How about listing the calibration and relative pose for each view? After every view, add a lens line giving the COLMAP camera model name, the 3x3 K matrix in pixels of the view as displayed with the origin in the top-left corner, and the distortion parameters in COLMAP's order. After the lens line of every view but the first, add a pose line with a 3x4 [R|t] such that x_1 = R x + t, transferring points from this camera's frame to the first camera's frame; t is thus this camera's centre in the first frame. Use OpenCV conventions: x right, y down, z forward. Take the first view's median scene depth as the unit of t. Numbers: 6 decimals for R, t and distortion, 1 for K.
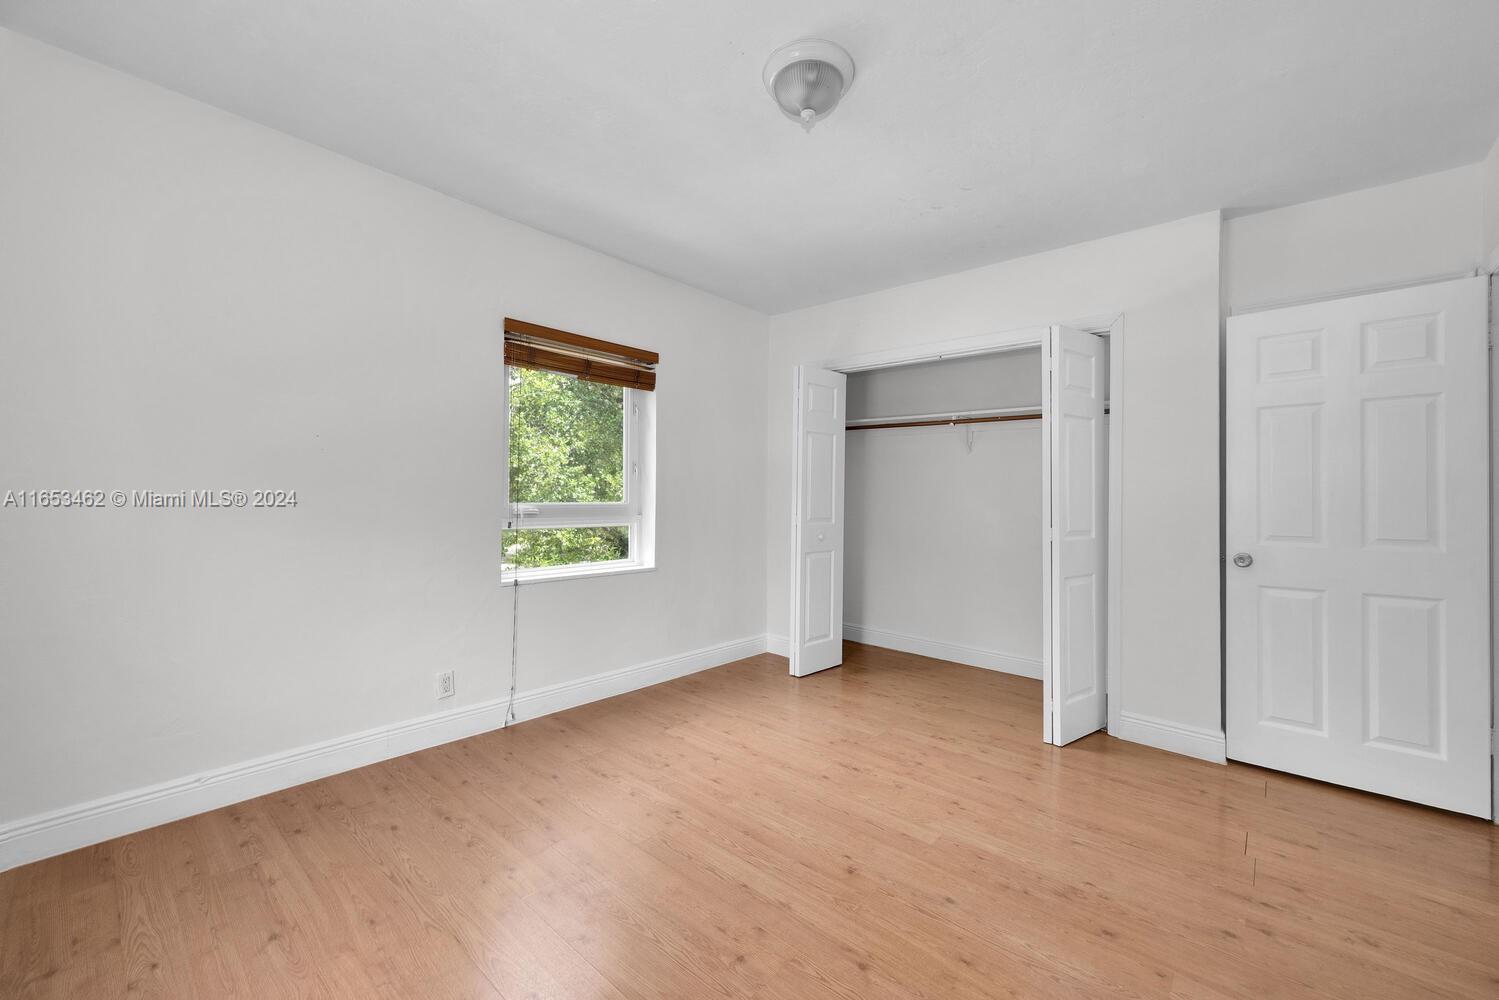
lens RADIAL K [[603.2, 0, 728.6], [0, 603.2, 483.1], [0, 0, 1]] dist [-0.000237, -0.000013]
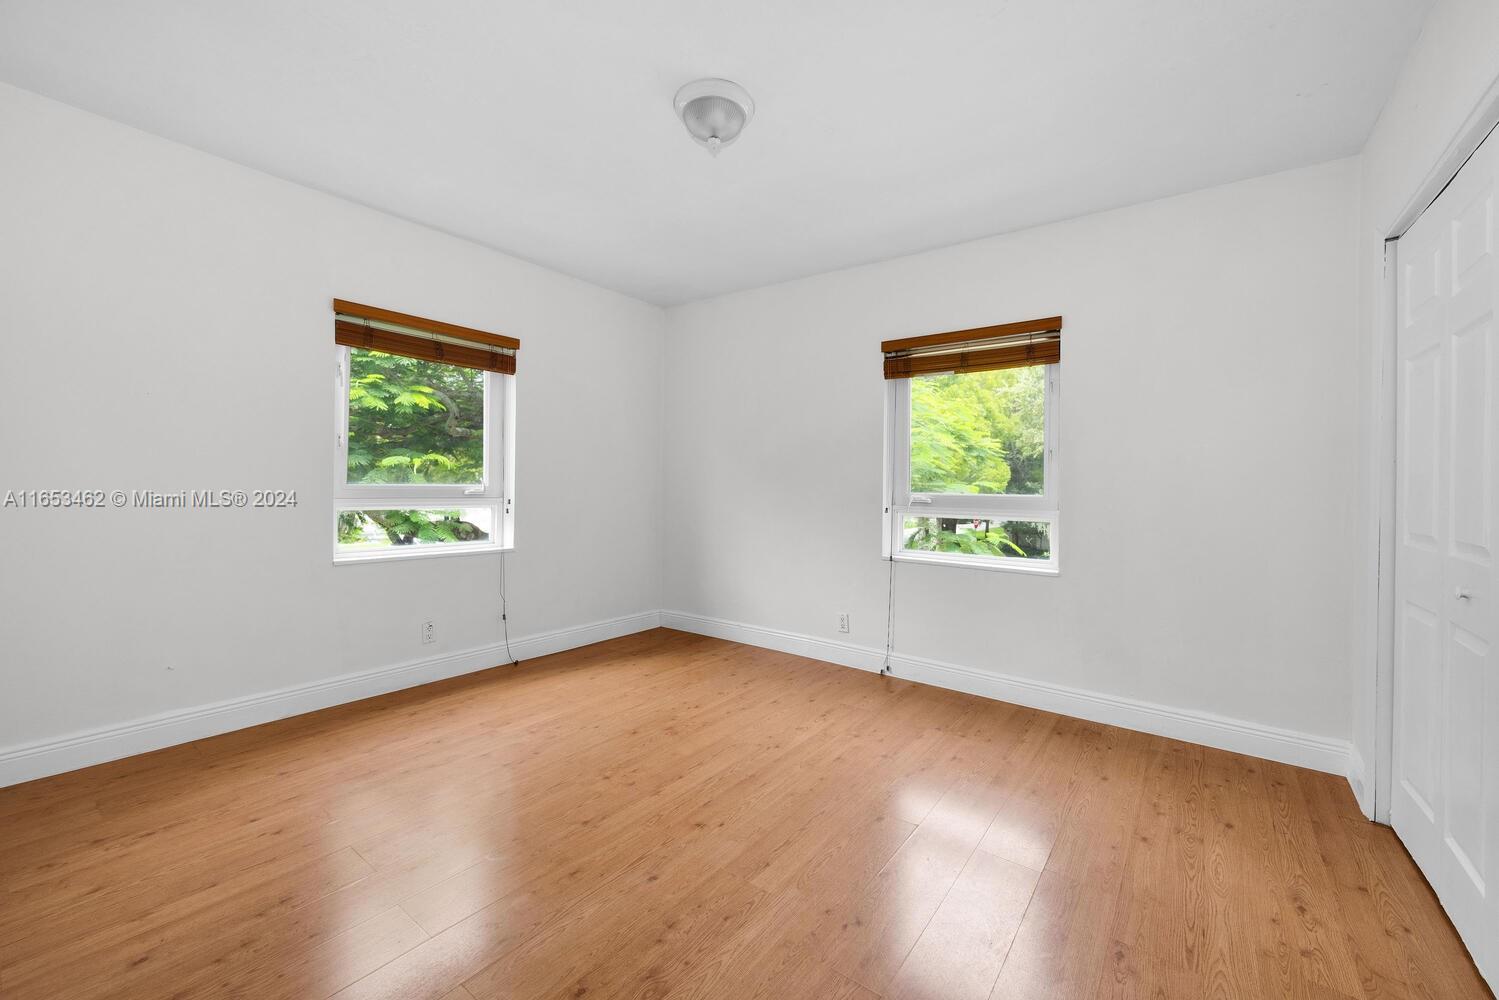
lens RADIAL K [[603.2, 0, 728.6], [0, 603.2, 483.1], [0, 0, 1]] dist [-0.000237, -0.000013]
pose [[0.058902, -0.015158, -0.998149, 0.887222], [0.004572, 0.999878, -0.014914, 0.051891], [0.998253, -0.003685, 0.058964, 0.705532]]
